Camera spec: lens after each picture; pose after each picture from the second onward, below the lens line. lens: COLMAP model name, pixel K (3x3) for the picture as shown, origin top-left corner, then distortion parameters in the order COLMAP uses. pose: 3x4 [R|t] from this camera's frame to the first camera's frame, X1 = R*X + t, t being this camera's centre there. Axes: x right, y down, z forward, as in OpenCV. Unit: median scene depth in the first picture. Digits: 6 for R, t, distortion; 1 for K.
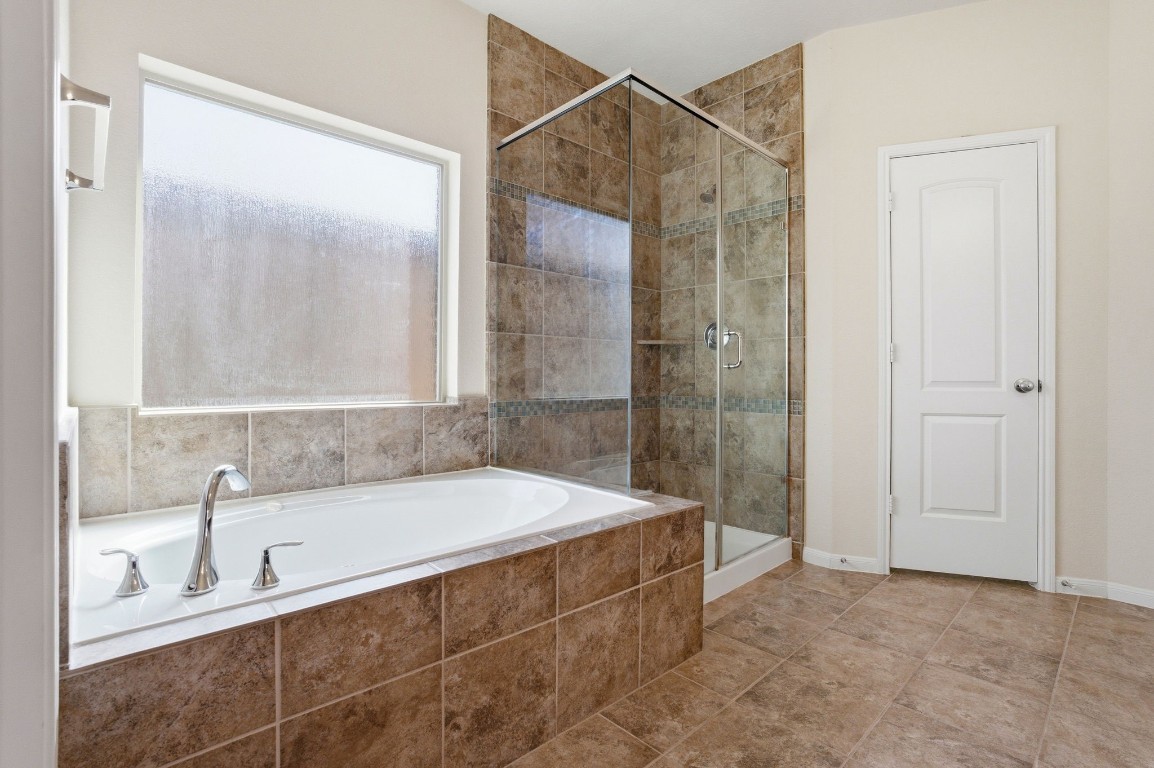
lens RADIAL K [[540.9, 0, 579.0], [0, 540.9, 377.4], [0, 0, 1]] dist [-0.027721, 0.000587]
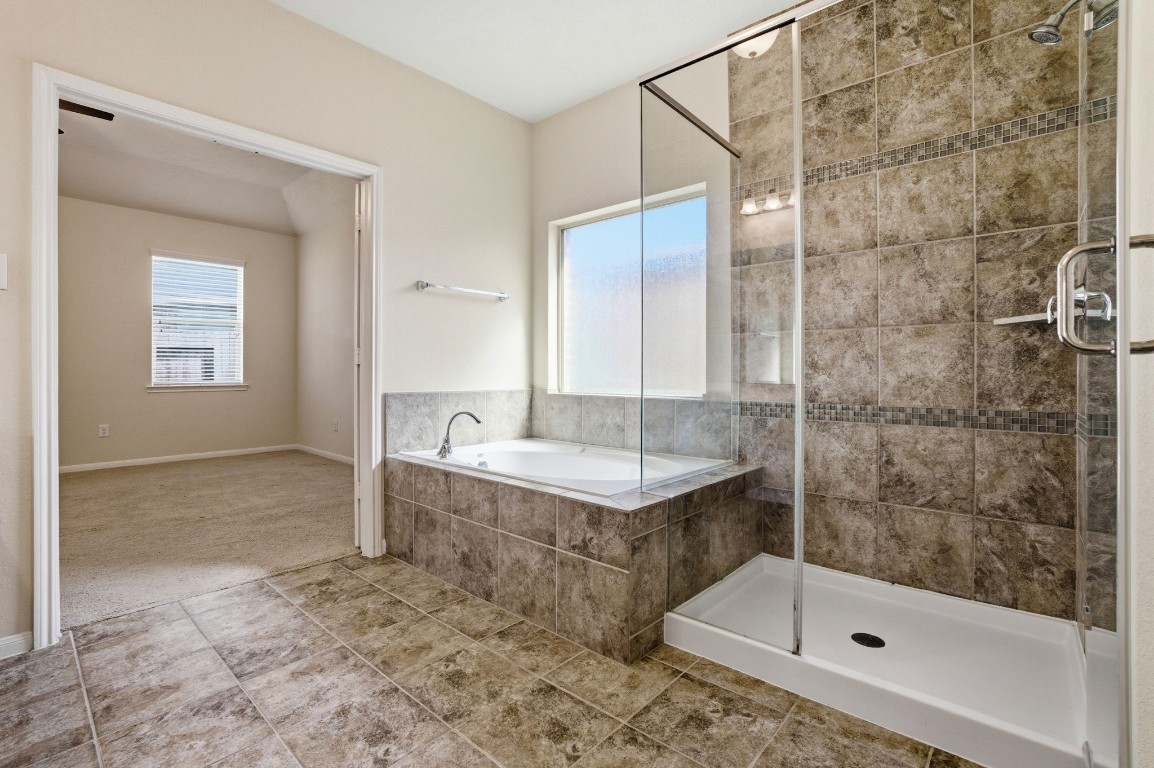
lens RADIAL K [[517.1, 0, 579.5], [0, 517.1, 377.5], [0, 0, 1]] dist [-0.022712, 0.000087]
pose [[0.097330, 0.003962, -0.995244, 1.115735], [-0.004436, 0.999984, 0.003547, -0.002314], [0.995242, 0.004069, 0.097346, 0.823822]]
